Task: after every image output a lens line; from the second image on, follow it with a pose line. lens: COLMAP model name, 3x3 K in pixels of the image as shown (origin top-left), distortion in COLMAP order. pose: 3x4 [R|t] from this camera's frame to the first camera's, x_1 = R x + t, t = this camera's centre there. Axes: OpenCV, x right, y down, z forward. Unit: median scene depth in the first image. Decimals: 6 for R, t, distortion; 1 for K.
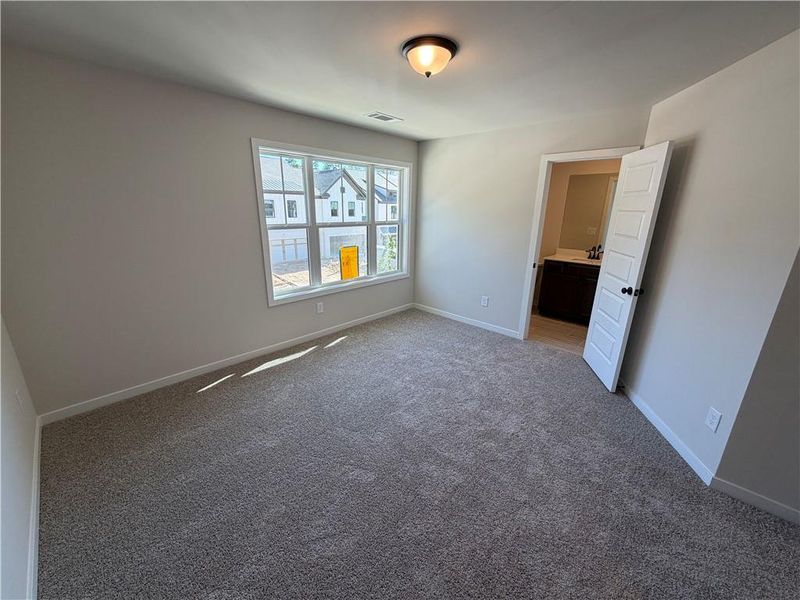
lens RADIAL K [[319.6, 0, 398.5], [0, 319.6, 301.2], [0, 0, 1]] dist [0.000445, -0.000095]
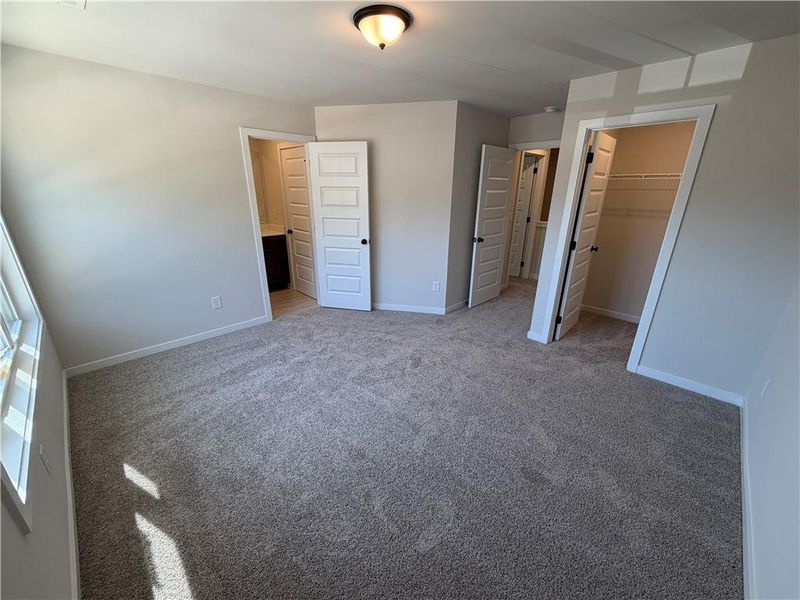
lens RADIAL K [[319.6, 0, 398.5], [0, 319.6, 301.2], [0, 0, 1]] dist [0.000445, -0.000095]
pose [[0.009960, -0.342145, 0.939594, -0.587507], [0.277206, 0.903758, 0.326157, -0.168807], [-0.960759, 0.257213, 0.103846, 0.574063]]
